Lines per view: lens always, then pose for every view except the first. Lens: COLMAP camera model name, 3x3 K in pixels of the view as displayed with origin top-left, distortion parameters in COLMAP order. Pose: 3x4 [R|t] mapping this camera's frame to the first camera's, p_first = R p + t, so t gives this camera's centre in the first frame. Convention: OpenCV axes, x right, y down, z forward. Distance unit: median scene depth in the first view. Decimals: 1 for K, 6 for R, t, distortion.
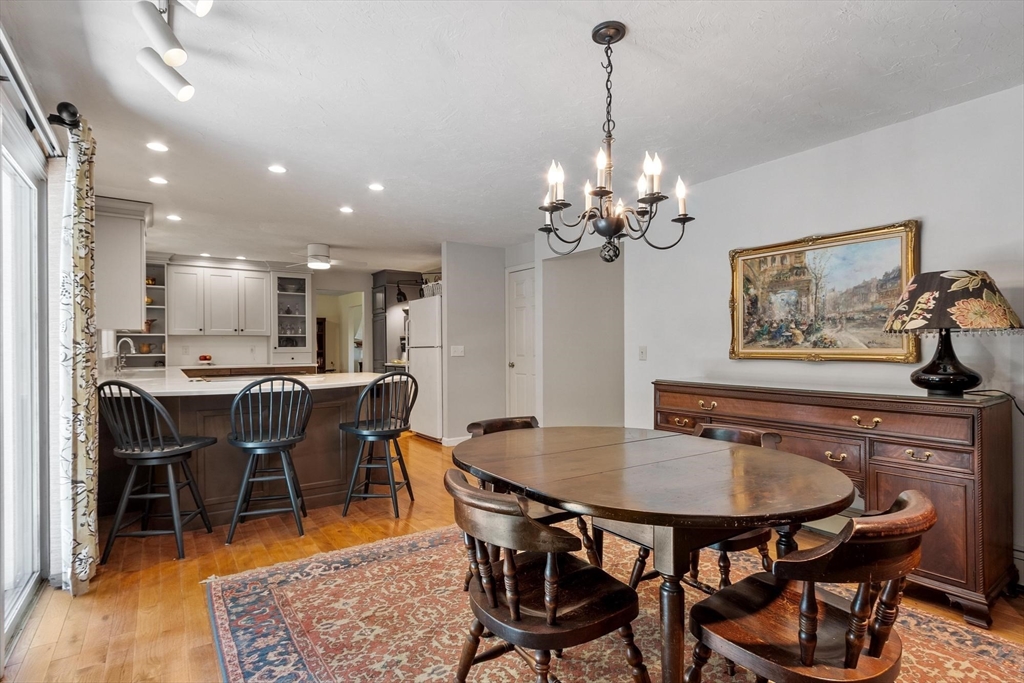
lens RADIAL K [[532.4, 0, 510.0], [0, 532.4, 355.1], [0, 0, 1]] dist [0.012409, -0.001440]
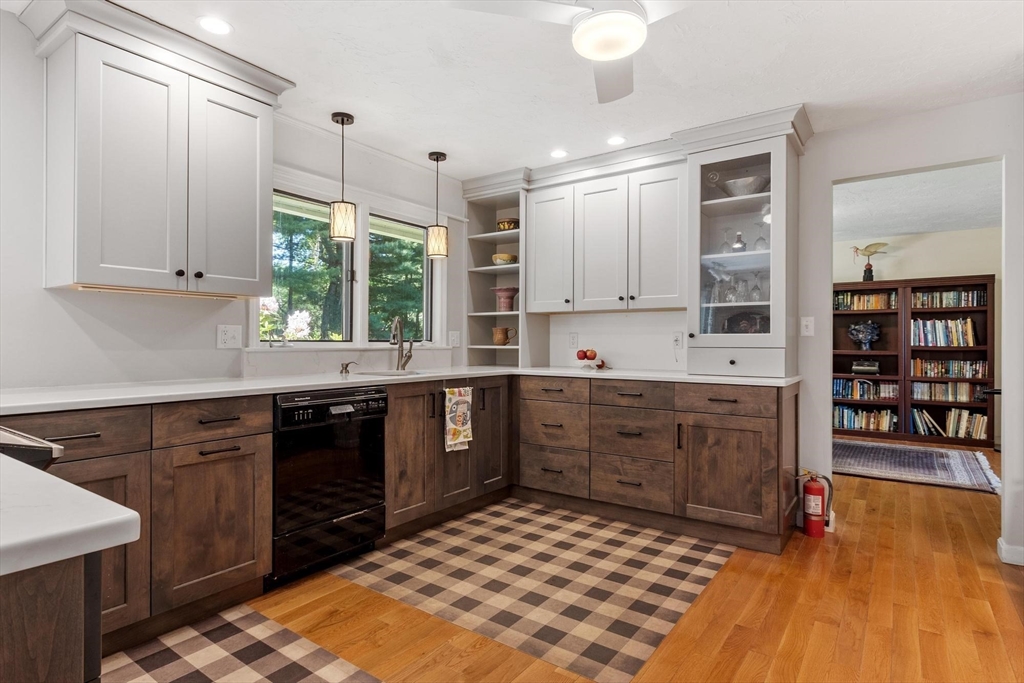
lens RADIAL K [[538.6, 0, 512.0], [0, 538.6, 341.5], [0, 0, 1]] dist [0.001091, -0.001253]
pose [[0.353541, 0.003123, -0.935414, -0.099896], [-0.019458, 0.999803, -0.004016, -0.004368], [0.935217, 0.019621, 0.353532, 0.763774]]
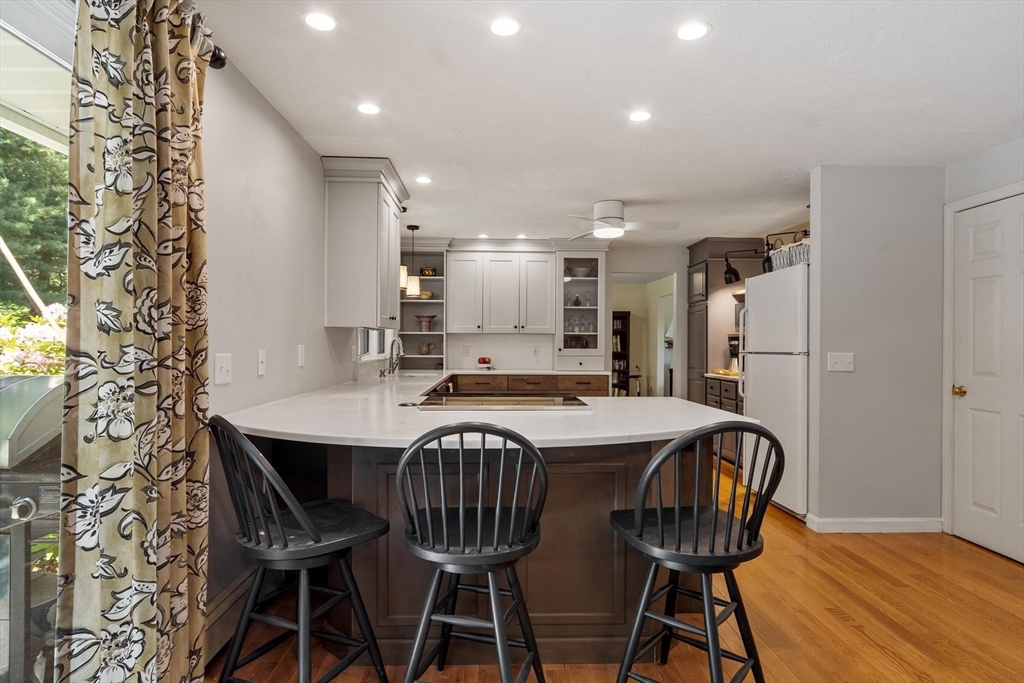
lens RADIAL K [[560.6, 0, 512.0], [0, 560.6, 341.5], [0, 0, 1]] dist [-0.001943, 0.000341]
pose [[0.846035, 0.007048, -0.533081, -0.068345], [-0.017687, 0.999733, -0.014853, -0.012619], [0.532835, 0.021995, 0.845934, 0.289301]]
